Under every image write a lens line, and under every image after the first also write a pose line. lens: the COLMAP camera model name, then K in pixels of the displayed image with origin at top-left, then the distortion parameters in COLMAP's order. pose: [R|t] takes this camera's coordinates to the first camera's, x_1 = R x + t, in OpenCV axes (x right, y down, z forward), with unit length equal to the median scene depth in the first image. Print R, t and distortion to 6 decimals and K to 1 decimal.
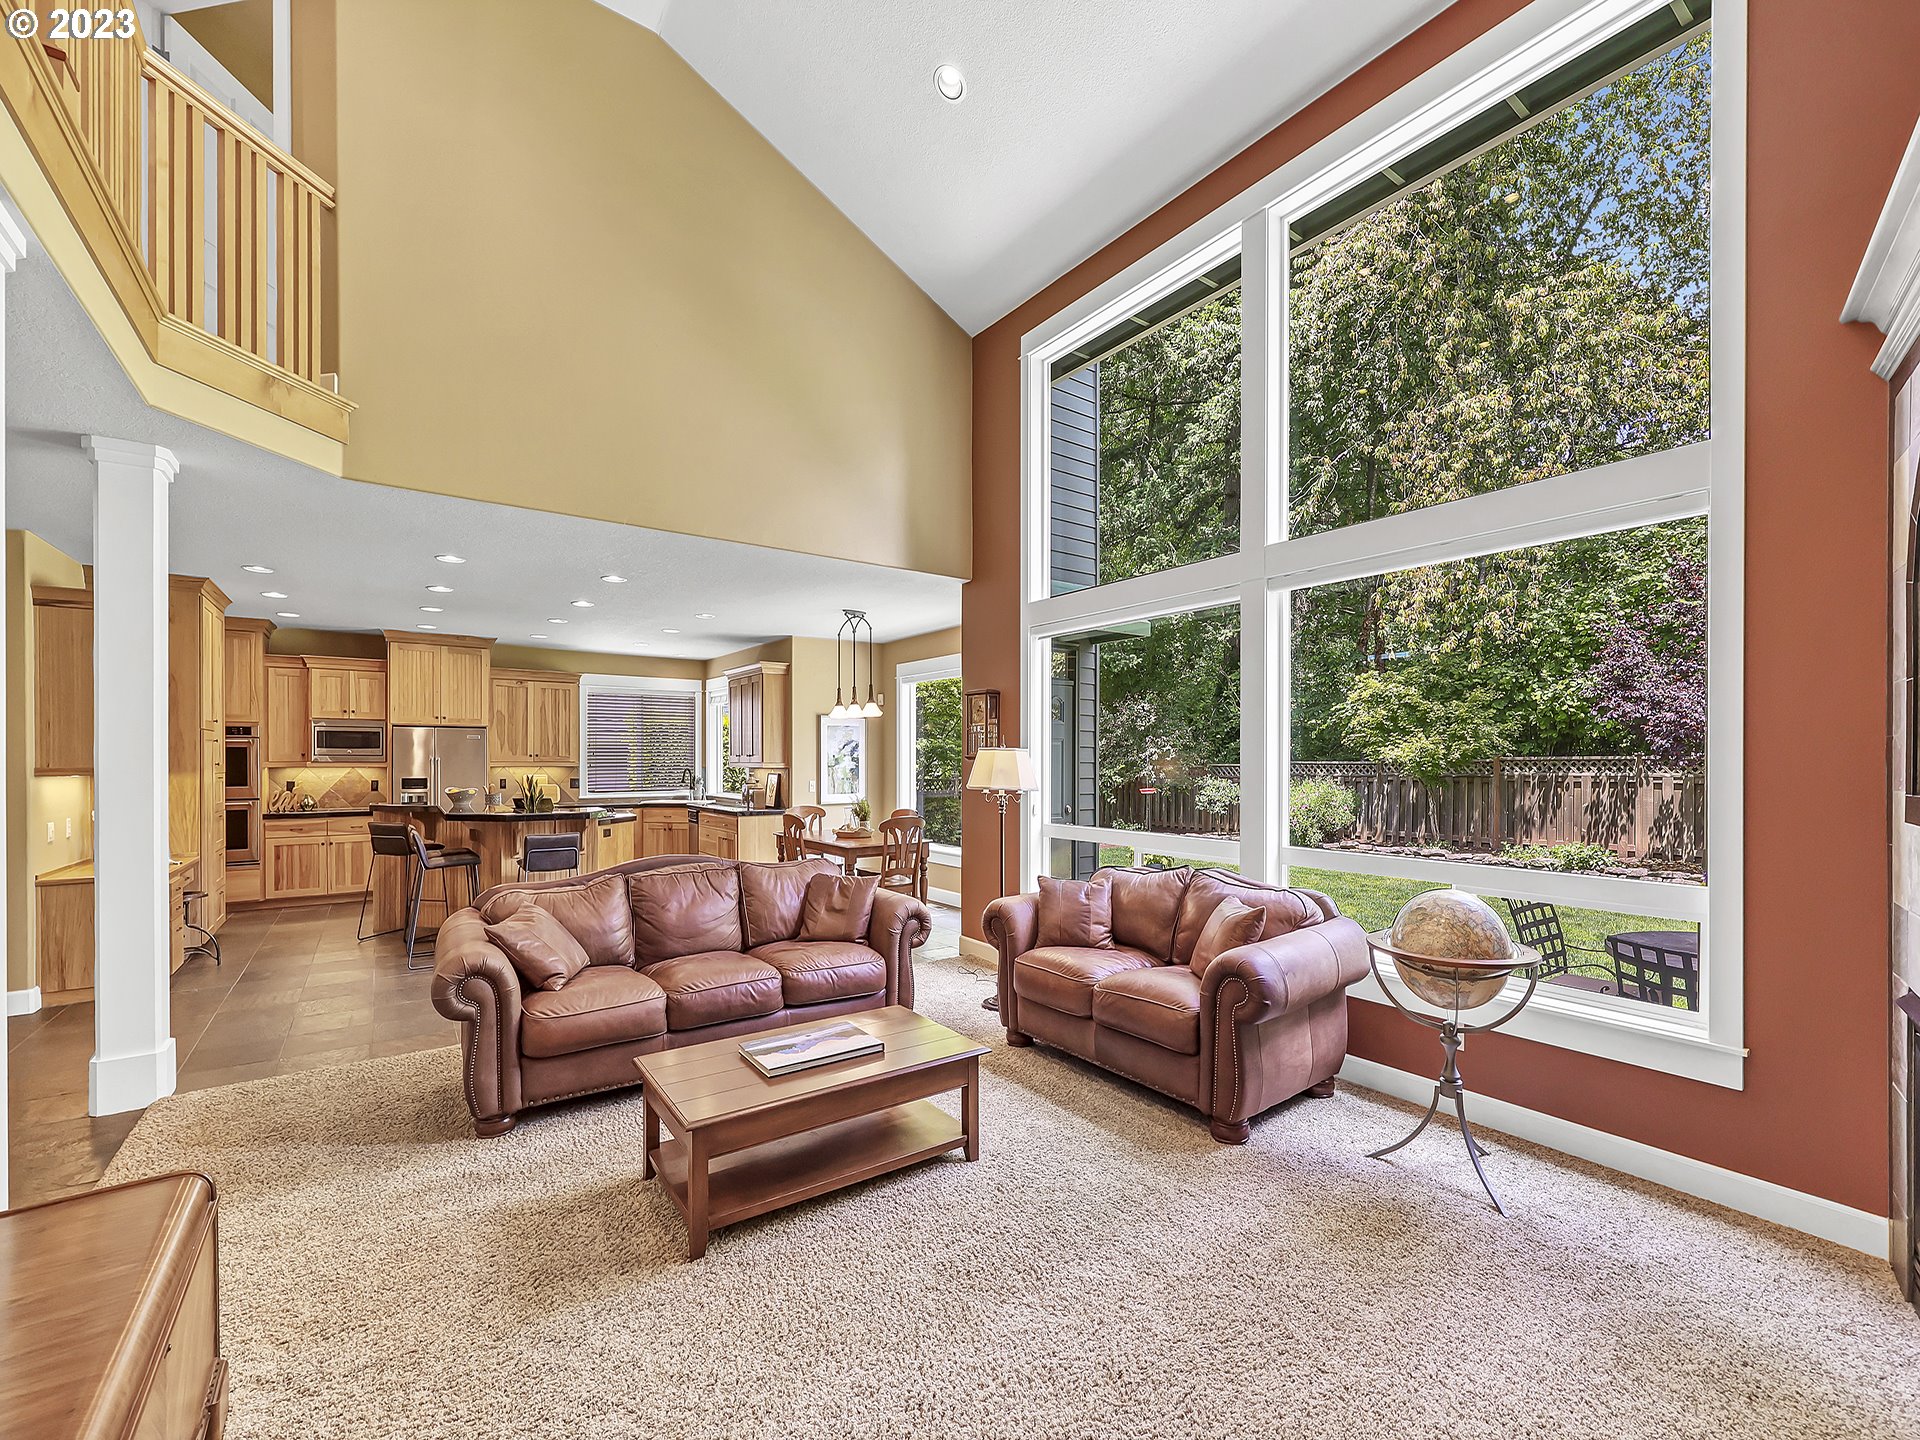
lens RADIAL K [[831.8, 0, 963.4], [0, 831.8, 757.9], [0, 0, 1]] dist [0.002860, -0.000211]
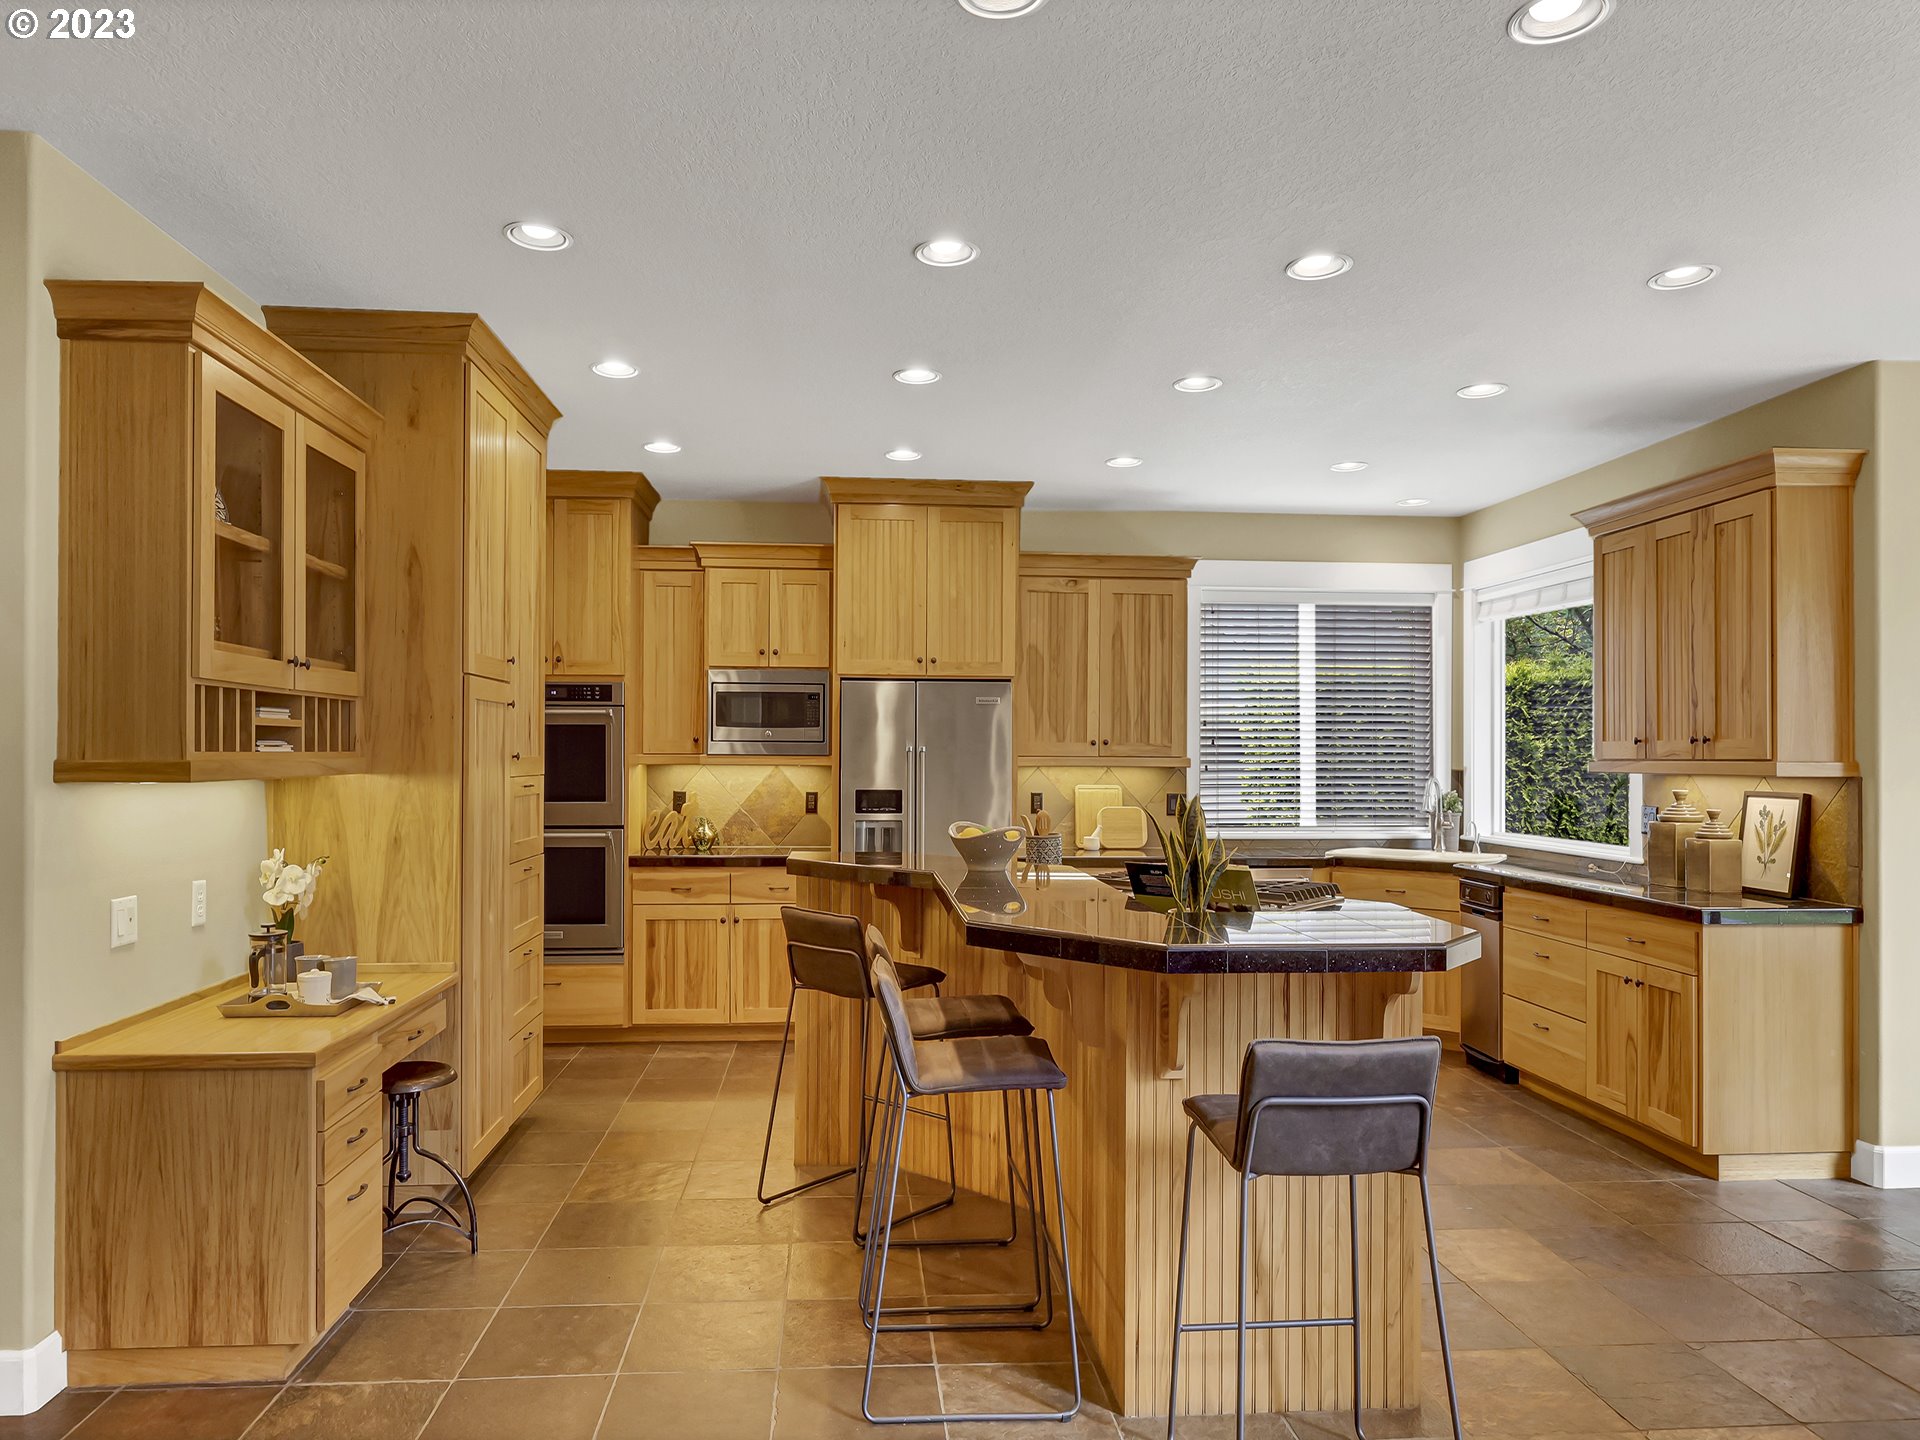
lens RADIAL K [[1232.0, 0, 952.2], [0, 1232.0, 733.0], [0, 0, 1]] dist [0.007310, -0.001311]
pose [[0.866386, -0.005568, -0.499343, -0.276411], [-0.003129, 0.999858, -0.016577, 0.003684], [0.499365, 0.015925, 0.866246, 0.418944]]
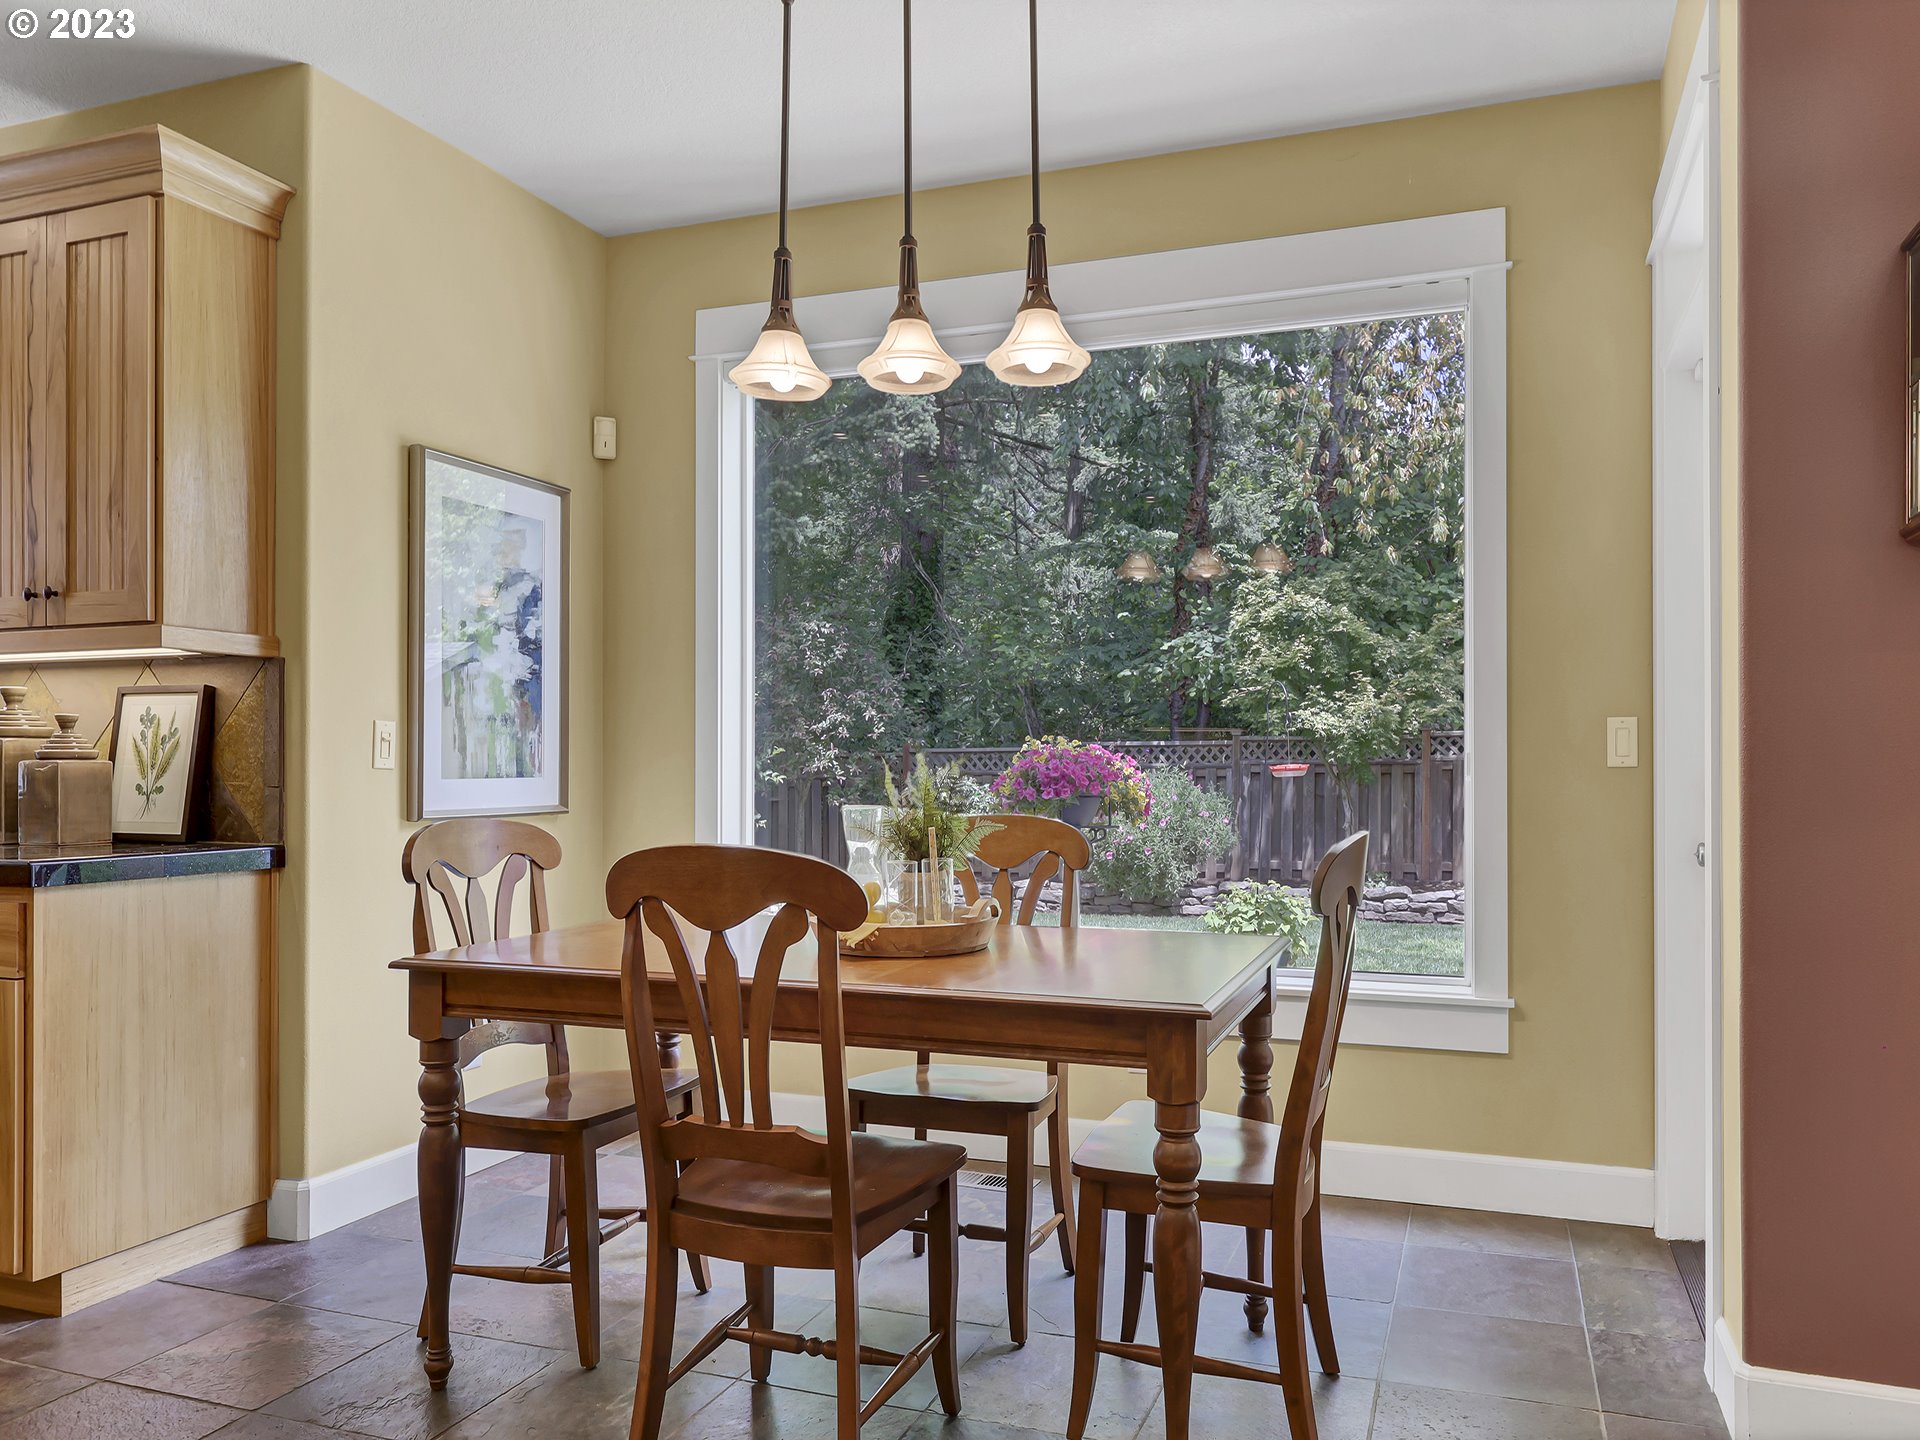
lens RADIAL K [[1303.1, 0, 1015.9], [0, 1303.1, 773.7], [0, 0, 1]] dist [-0.005317, -0.001825]
pose [[0.811332, -0.003830, 0.584573, -0.255294], [0.003333, 0.999993, 0.001927, 0.043012], [-0.584576, 0.000385, 0.811339, 0.611447]]
